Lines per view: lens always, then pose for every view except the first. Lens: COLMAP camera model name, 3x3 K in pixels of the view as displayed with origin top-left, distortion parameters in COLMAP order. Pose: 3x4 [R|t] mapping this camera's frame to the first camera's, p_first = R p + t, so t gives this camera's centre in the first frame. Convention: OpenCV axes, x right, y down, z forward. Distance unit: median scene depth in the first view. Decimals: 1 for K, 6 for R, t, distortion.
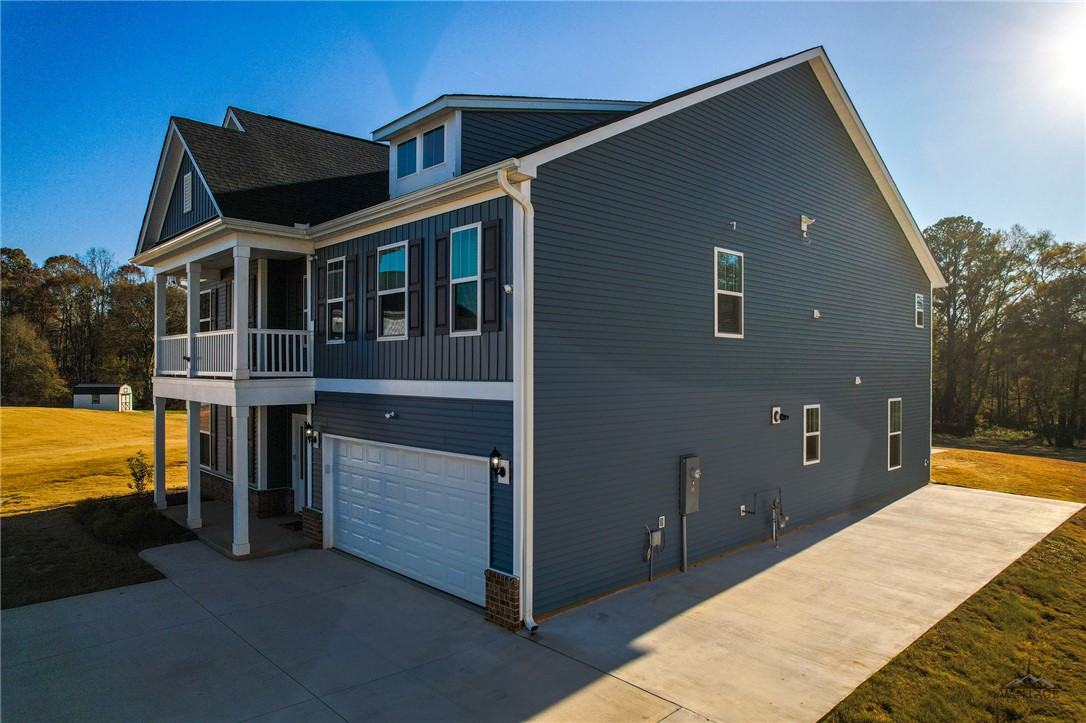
lens RADIAL K [[677.6, 0, 544.3], [0, 677.6, 373.1], [0, 0, 1]] dist [-0.008215, 0.000811]
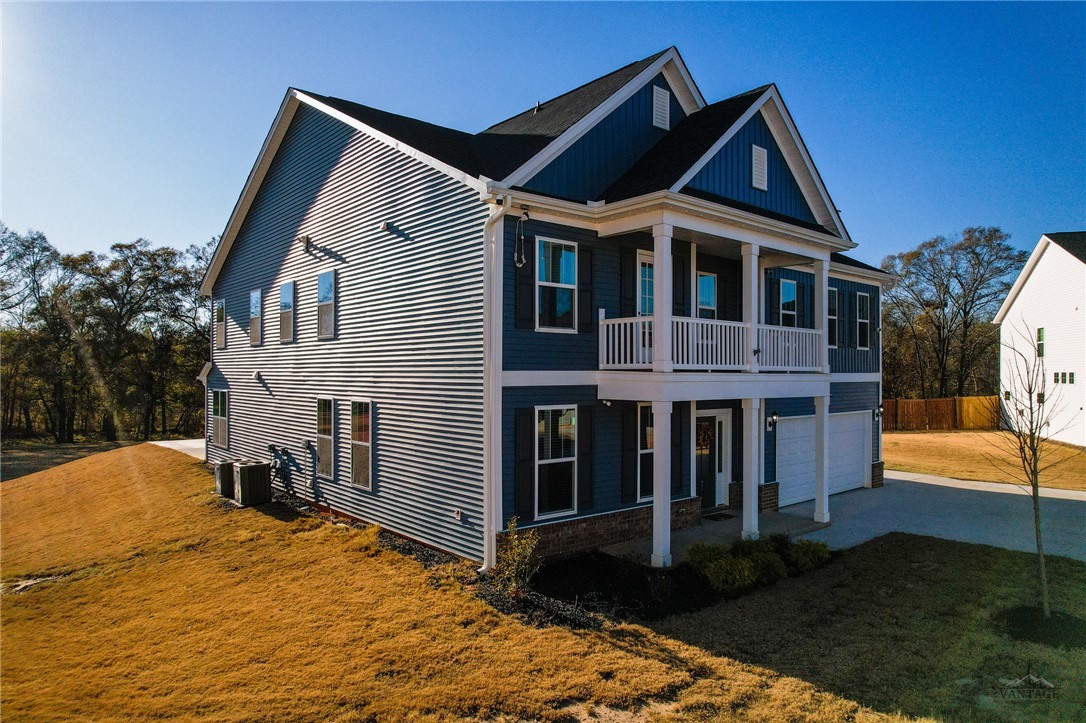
lens RADIAL K [[677.6, 0, 544.3], [0, 677.6, 373.1], [0, 0, 1]] dist [-0.008215, 0.000811]
pose [[0.048280, -0.002952, 0.998829, -1.792074], [-0.004736, 0.999984, 0.003184, 0.006887], [-0.998823, -0.004884, 0.048265, 1.530897]]
